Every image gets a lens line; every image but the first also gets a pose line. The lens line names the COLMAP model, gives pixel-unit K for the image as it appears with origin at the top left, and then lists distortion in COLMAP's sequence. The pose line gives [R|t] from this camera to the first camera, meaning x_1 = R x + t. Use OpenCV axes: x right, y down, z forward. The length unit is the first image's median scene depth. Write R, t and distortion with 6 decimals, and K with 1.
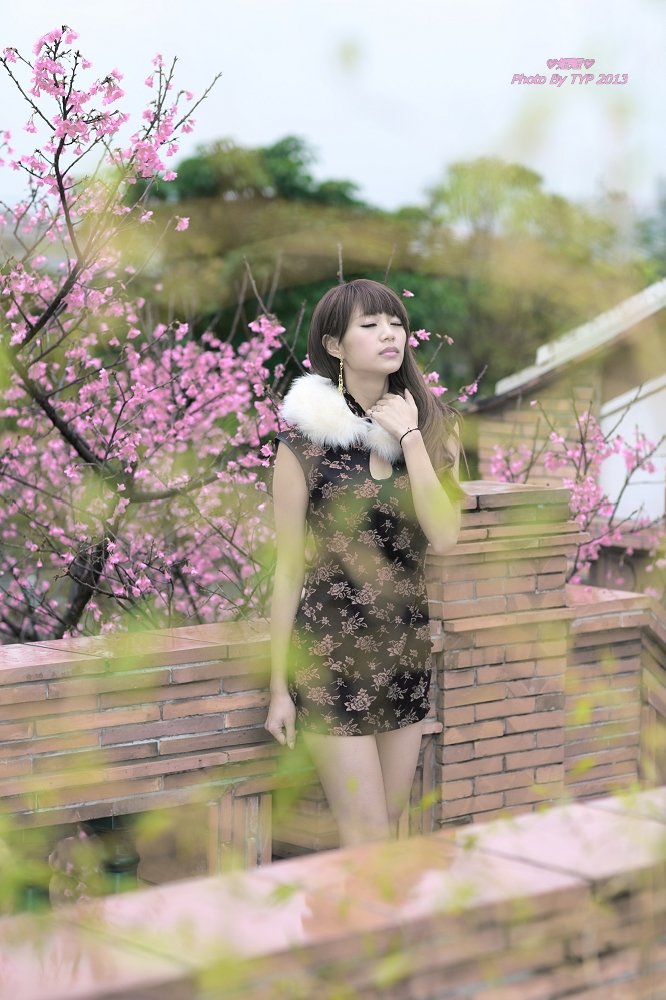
lens RADIAL K [[2425.6, 0, 333.0], [0, 2425.6, 500.0], [0, 0, 1]] dist [-0.239613, 0.961499]
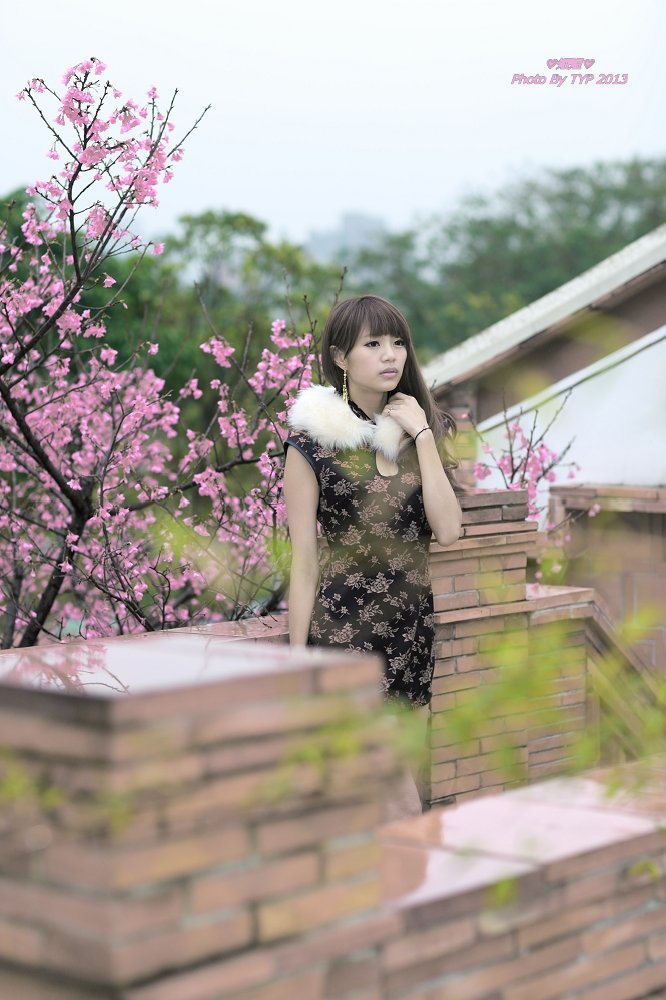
lens RADIAL K [[2425.6, 0, 333.0], [0, 2425.6, 500.0], [0, 0, 1]] dist [-0.239613, 0.961499]
pose [[0.988803, -0.023712, 0.147333, -0.144344], [0.027289, 0.999379, -0.022304, 0.020997], [-0.146712, 0.026075, 0.988835, -0.052604]]
